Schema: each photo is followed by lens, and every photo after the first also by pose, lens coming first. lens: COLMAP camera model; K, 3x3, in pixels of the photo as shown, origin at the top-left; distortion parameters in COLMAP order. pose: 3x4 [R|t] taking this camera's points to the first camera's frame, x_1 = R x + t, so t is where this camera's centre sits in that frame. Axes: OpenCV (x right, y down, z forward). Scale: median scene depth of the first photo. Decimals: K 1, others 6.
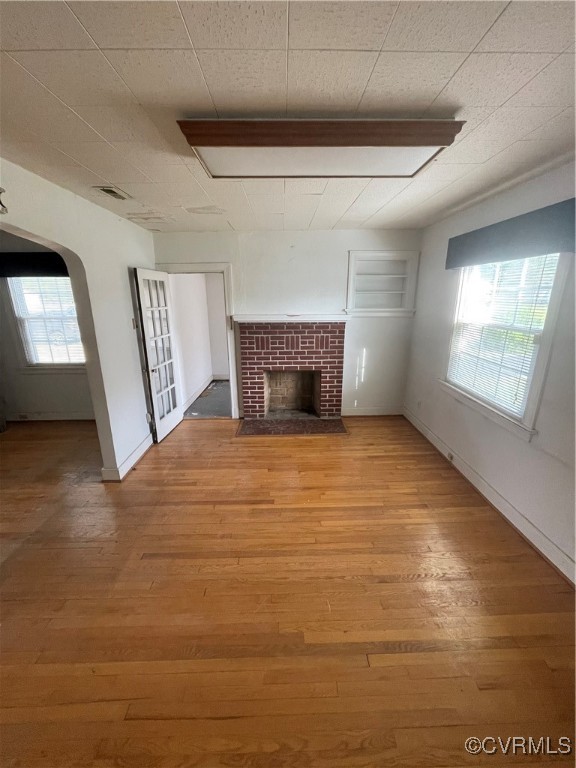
lens RADIAL K [[310.4, 0, 290.6], [0, 310.4, 384.1], [0, 0, 1]] dist [0.000057, -0.000917]
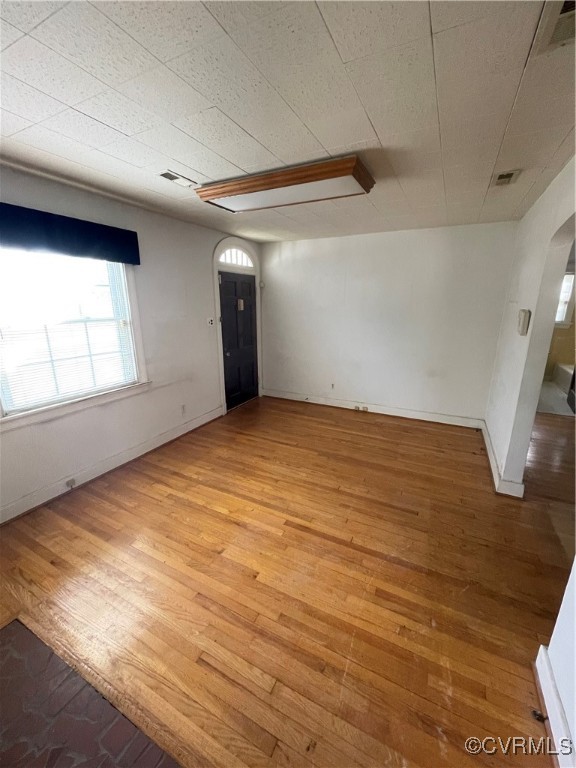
lens RADIAL K [[310.4, 0, 290.1], [0, 310.4, 382.1], [0, 0, 1]] dist [0.000057, -0.000917]
pose [[-0.879740, -0.116514, 0.460958, -0.280612], [0.135278, 0.868099, 0.477602, -0.252814], [-0.455805, 0.482523, -0.747940, 0.964853]]
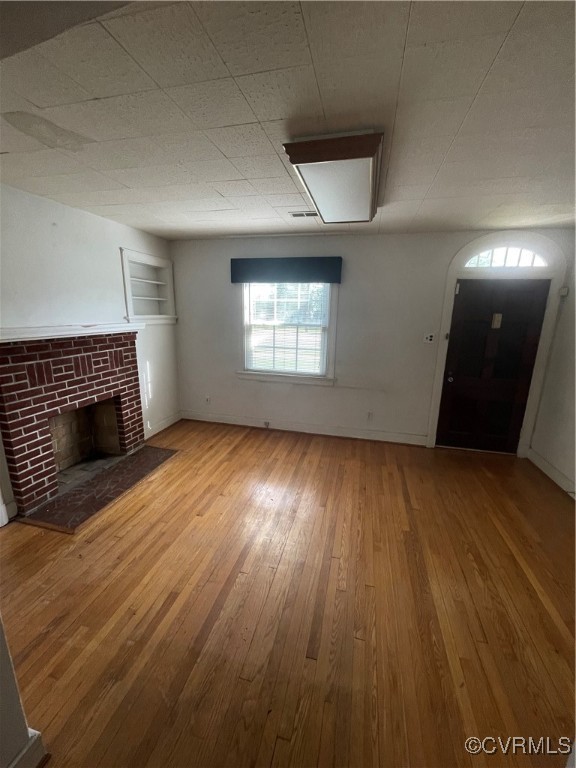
lens RADIAL K [[310.4, 0, 288.4], [0, 310.4, 383.9], [0, 0, 1]] dist [0.000057, -0.000917]
pose [[0.262255, -0.213533, 0.941077, -0.535514], [0.247661, 0.957440, 0.148229, -0.083612], [-0.932677, 0.194194, 0.303977, 0.373700]]
